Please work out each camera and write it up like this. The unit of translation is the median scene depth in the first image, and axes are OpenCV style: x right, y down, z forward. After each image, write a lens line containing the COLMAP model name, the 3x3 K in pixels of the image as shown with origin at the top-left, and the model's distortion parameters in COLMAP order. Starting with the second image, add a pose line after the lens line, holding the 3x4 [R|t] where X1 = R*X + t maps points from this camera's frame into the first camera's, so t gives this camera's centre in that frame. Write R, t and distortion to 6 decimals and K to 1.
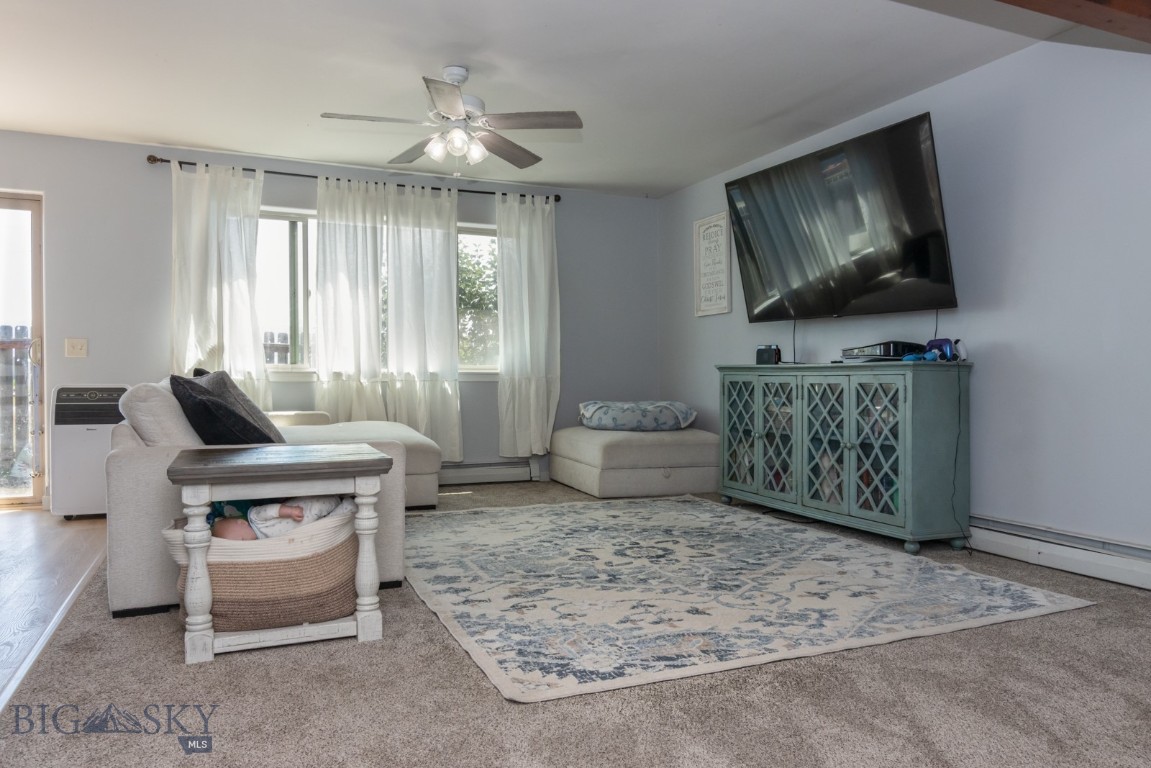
lens RADIAL K [[782.3, 0, 573.7], [0, 782.3, 384.7], [0, 0, 1]] dist [0.008138, 0.001337]
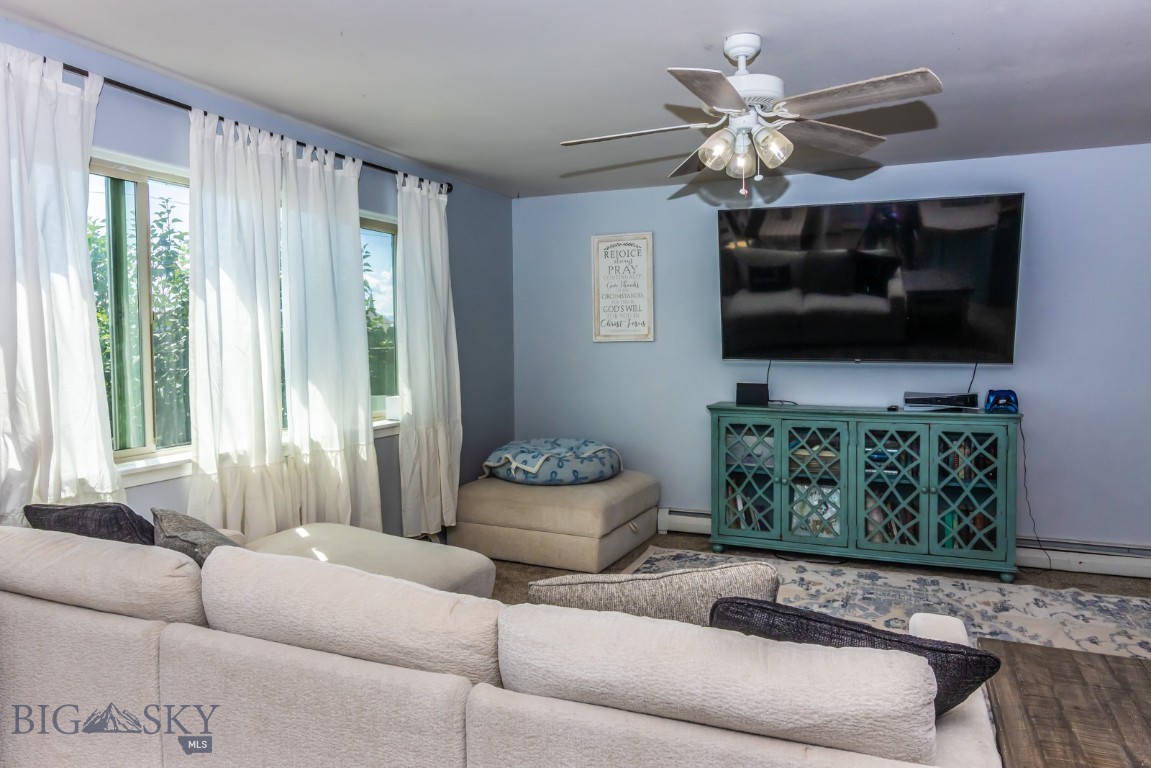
lens RADIAL K [[759.5, 0, 578.6], [0, 759.5, 382.7], [0, 0, 1]] dist [0.008802, 0.002074]
pose [[0.731475, -0.047448, 0.680216, -0.543450], [0.021284, 0.998679, 0.046773, -0.098512], [-0.681536, -0.019736, 0.731518, 0.452538]]
